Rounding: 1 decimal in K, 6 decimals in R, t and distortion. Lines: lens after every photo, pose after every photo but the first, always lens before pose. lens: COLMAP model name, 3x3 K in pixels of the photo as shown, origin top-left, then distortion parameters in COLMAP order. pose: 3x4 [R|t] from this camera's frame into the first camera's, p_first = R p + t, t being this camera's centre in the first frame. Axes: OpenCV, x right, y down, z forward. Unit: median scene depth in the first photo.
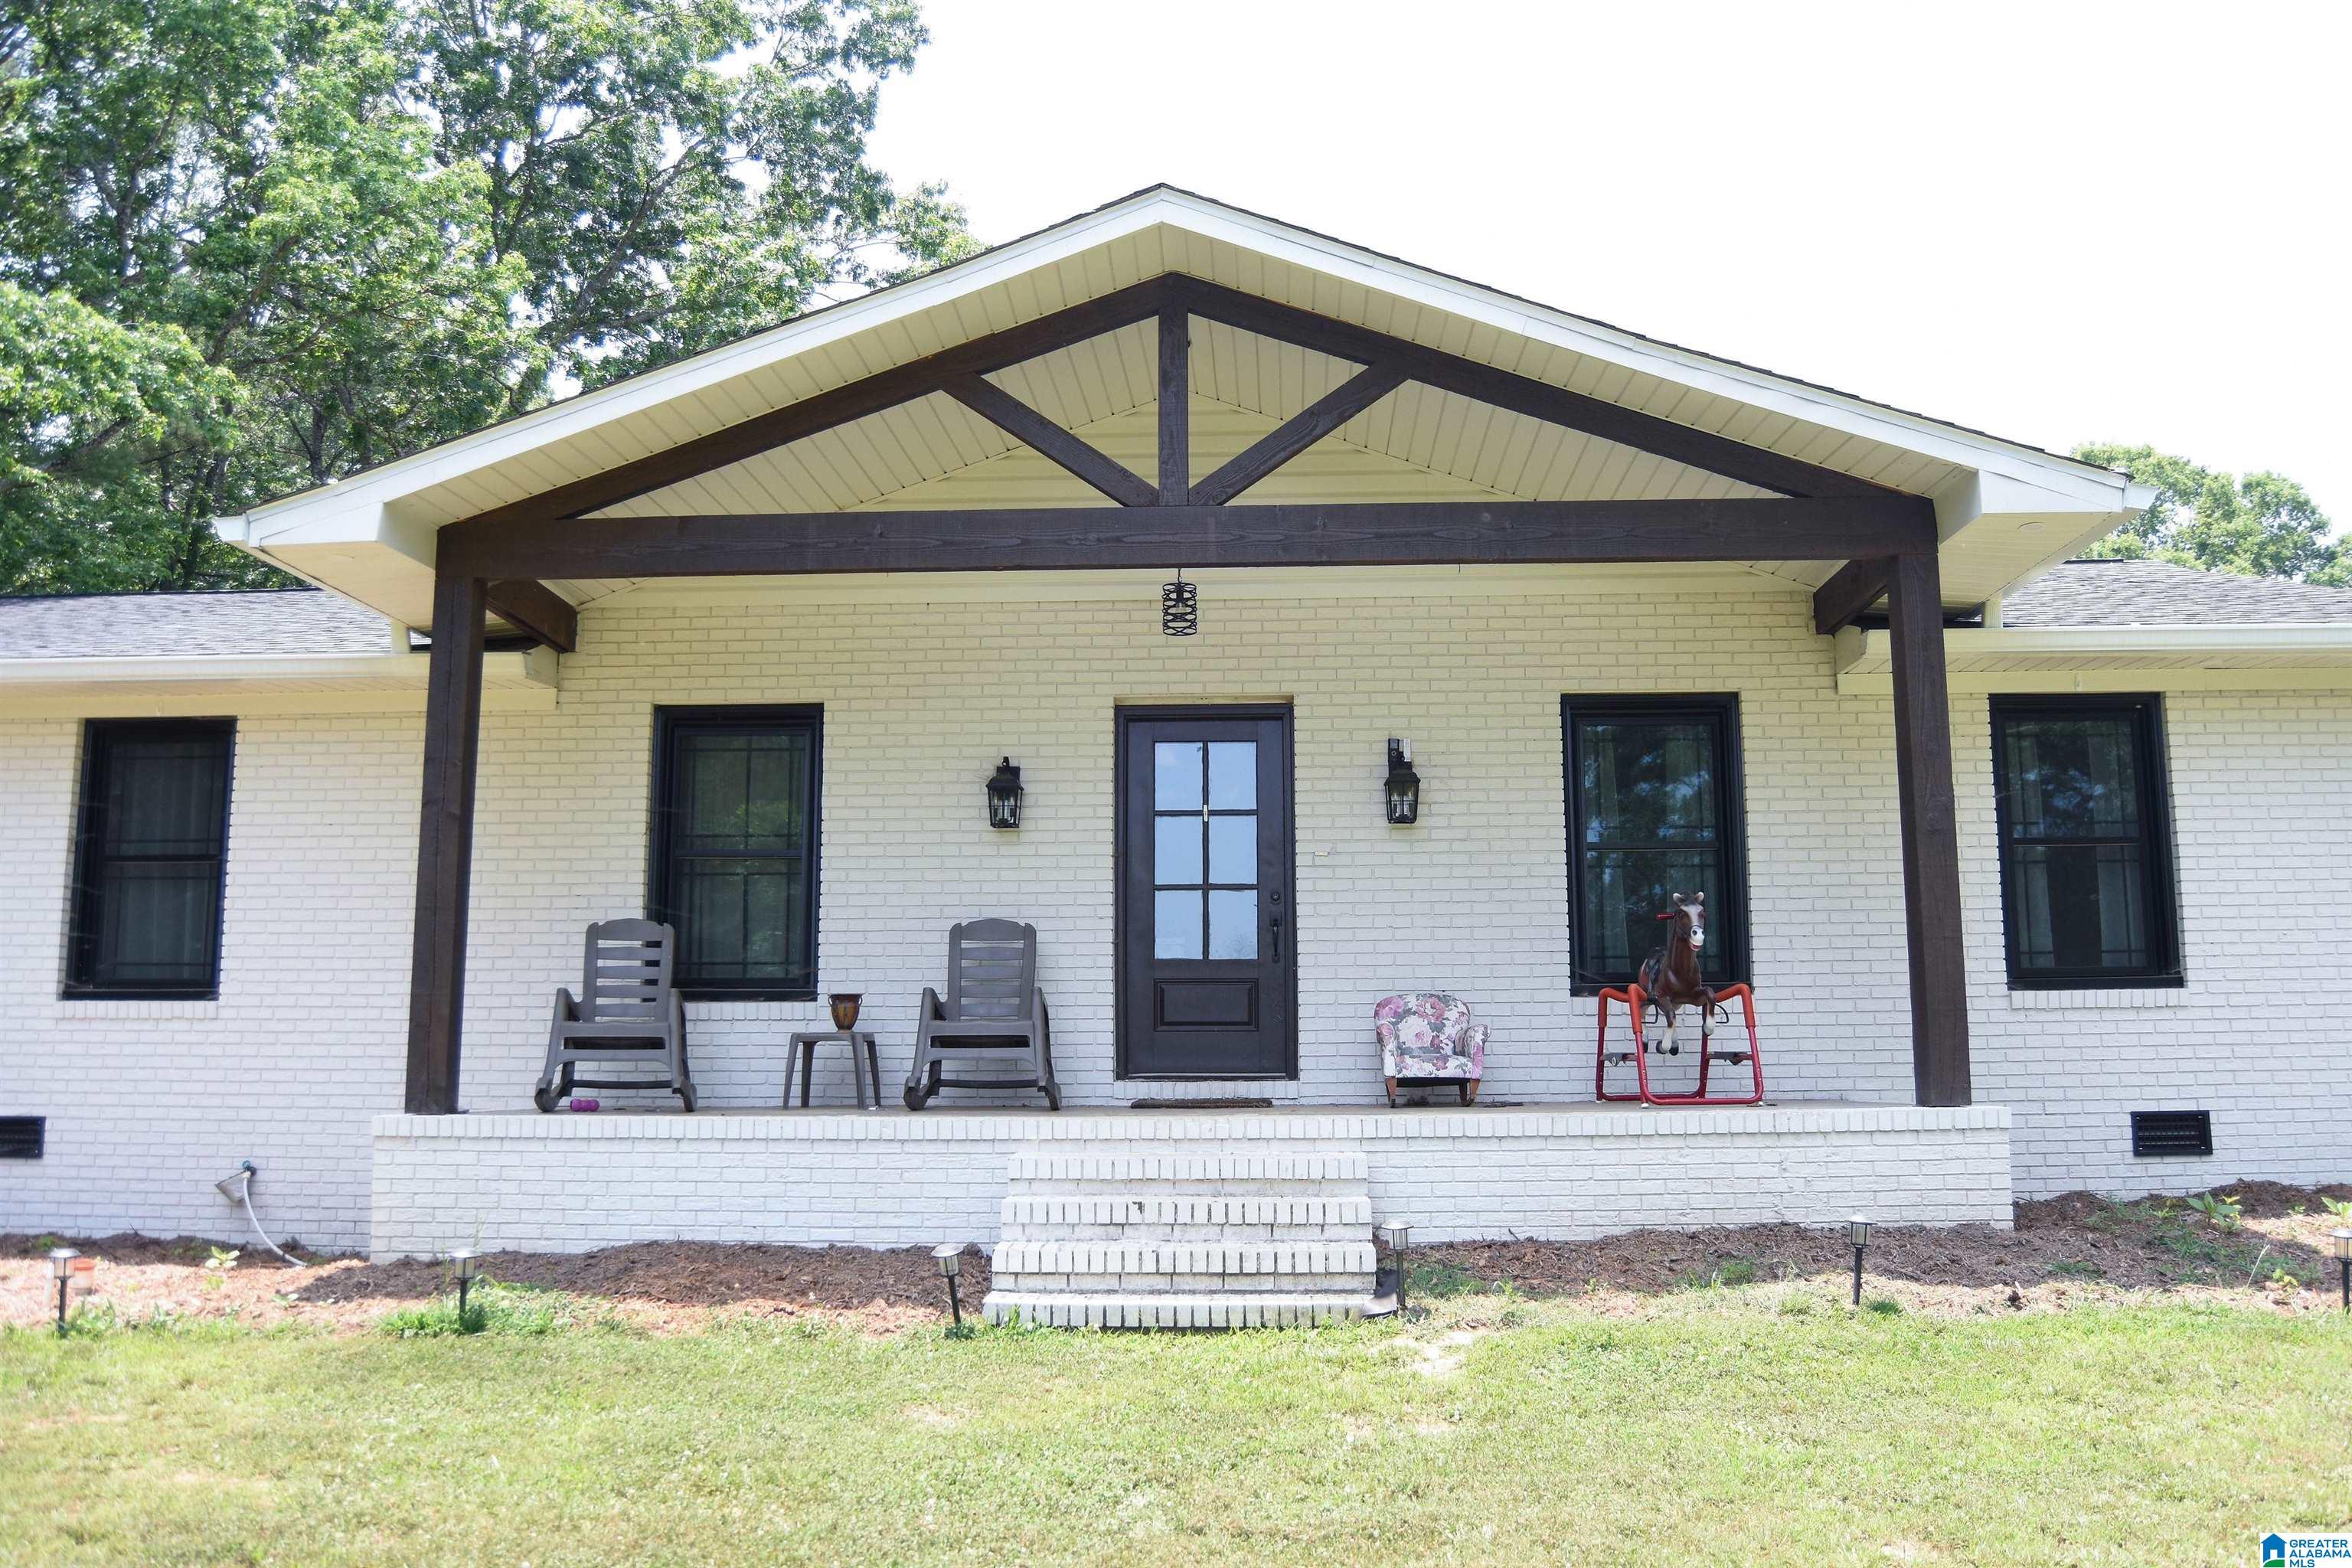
lens RADIAL K [[1899.5, 0, 1176.0], [0, 1899.5, 784.0], [0, 0, 1]] dist [-0.085052, 0.007088]
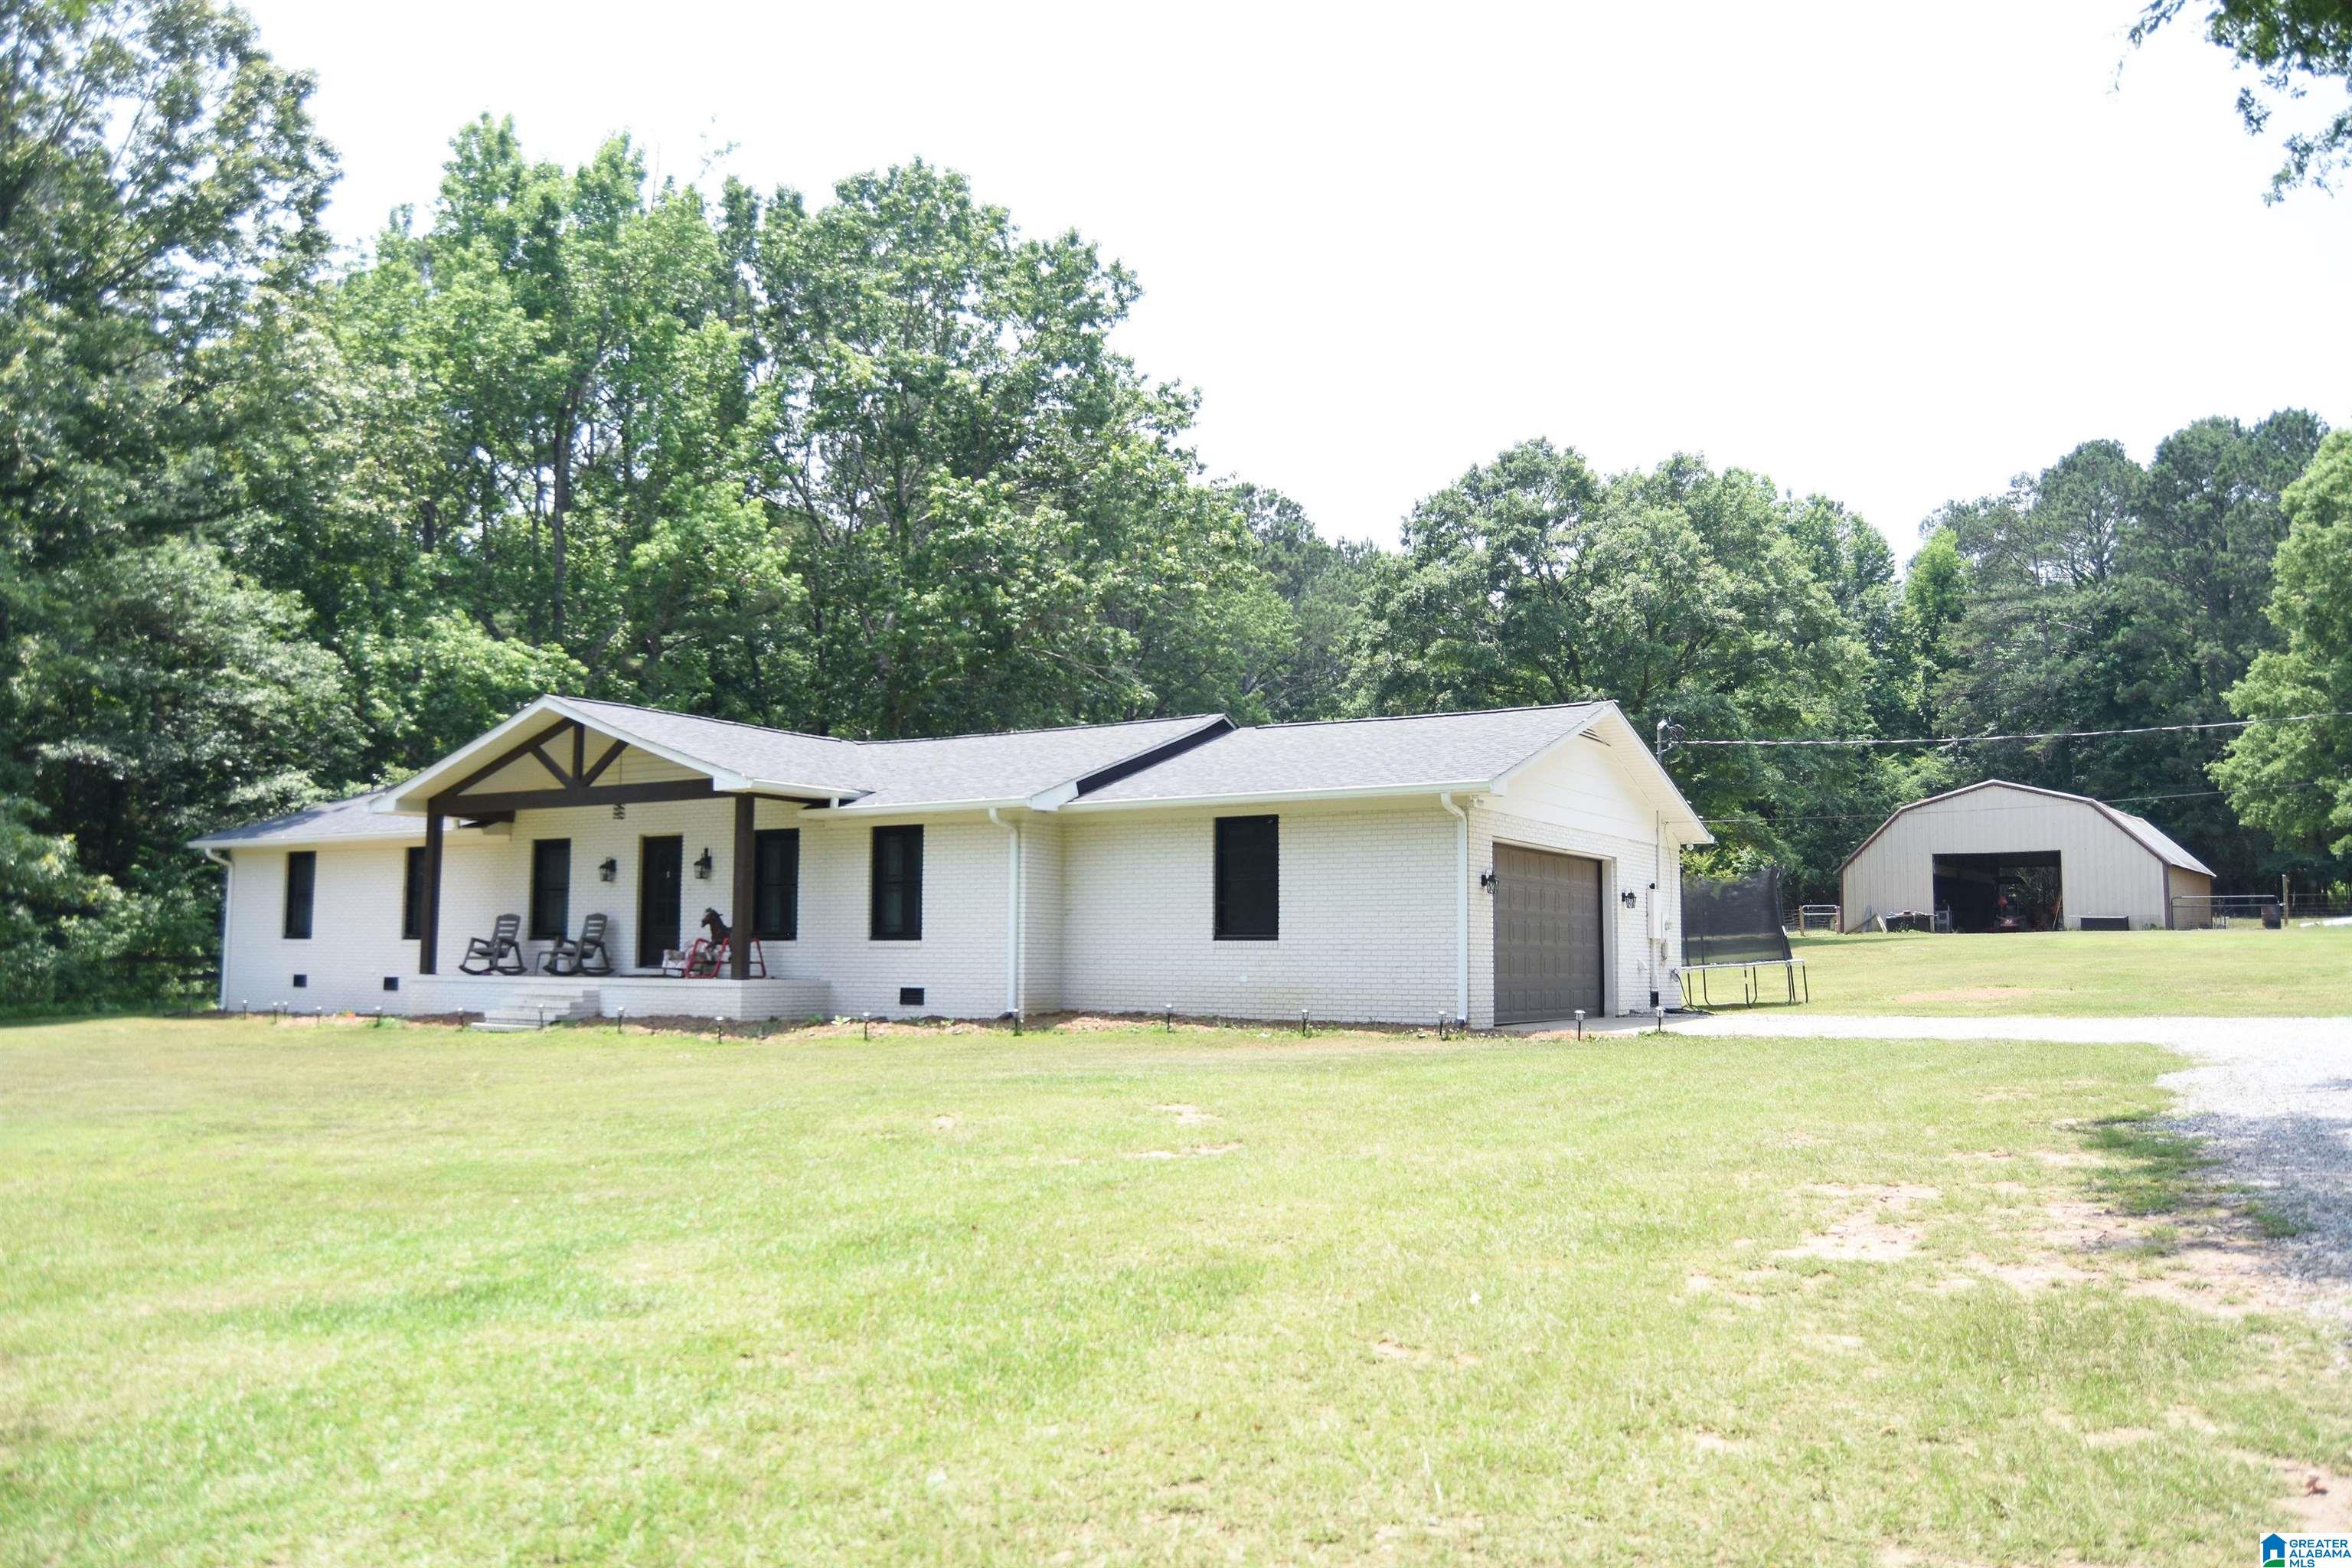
lens RADIAL K [[1868.6, 0, 1176.0], [0, 1868.6, 797.5], [0, 0, 1]] dist [-0.093172, 0.039212]
pose [[0.869035, -0.033978, -0.493582, 2.121885], [0.060411, 0.997461, 0.037700, -0.163610], [0.491048, -0.062580, 0.868882, -1.059810]]
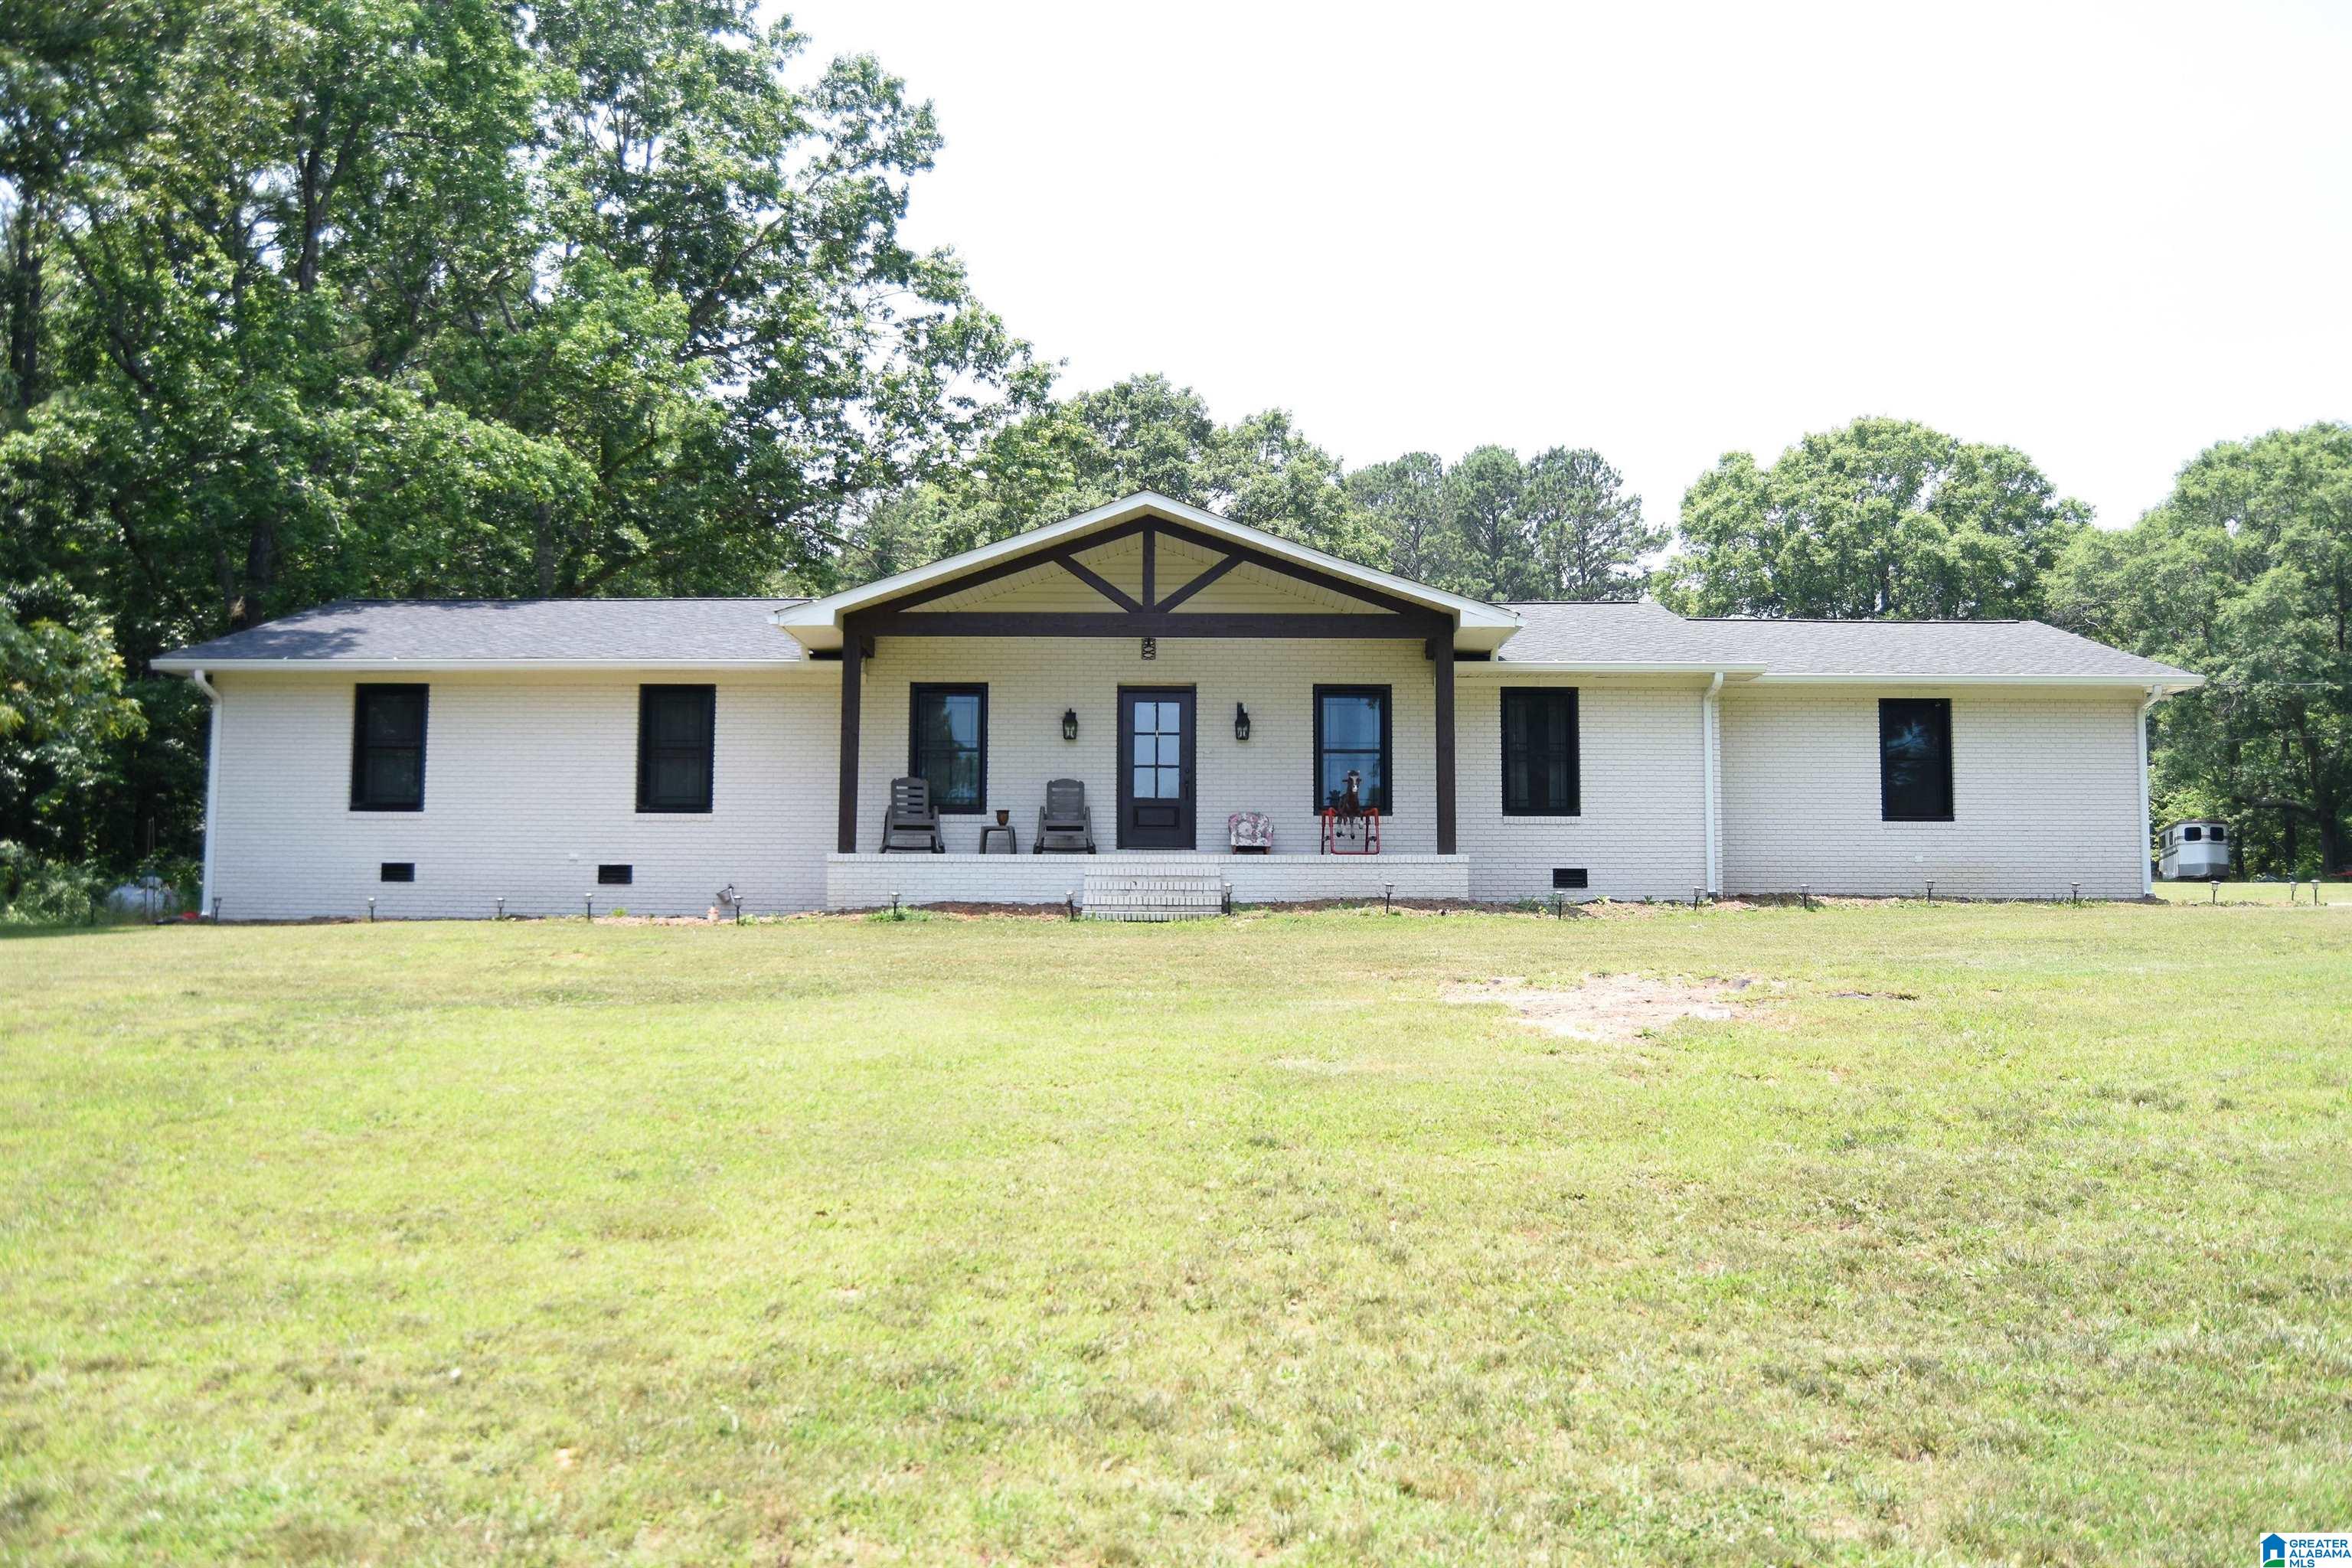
lens RADIAL K [[1868.6, 0, 1176.0], [0, 1868.6, 797.5], [0, 0, 1]] dist [-0.093172, 0.039212]
pose [[0.998905, 0.011548, 0.045346, -0.064686], [-0.014573, 0.997649, 0.066965, -0.061041], [-0.044466, -0.067553, 0.996724, -1.283392]]
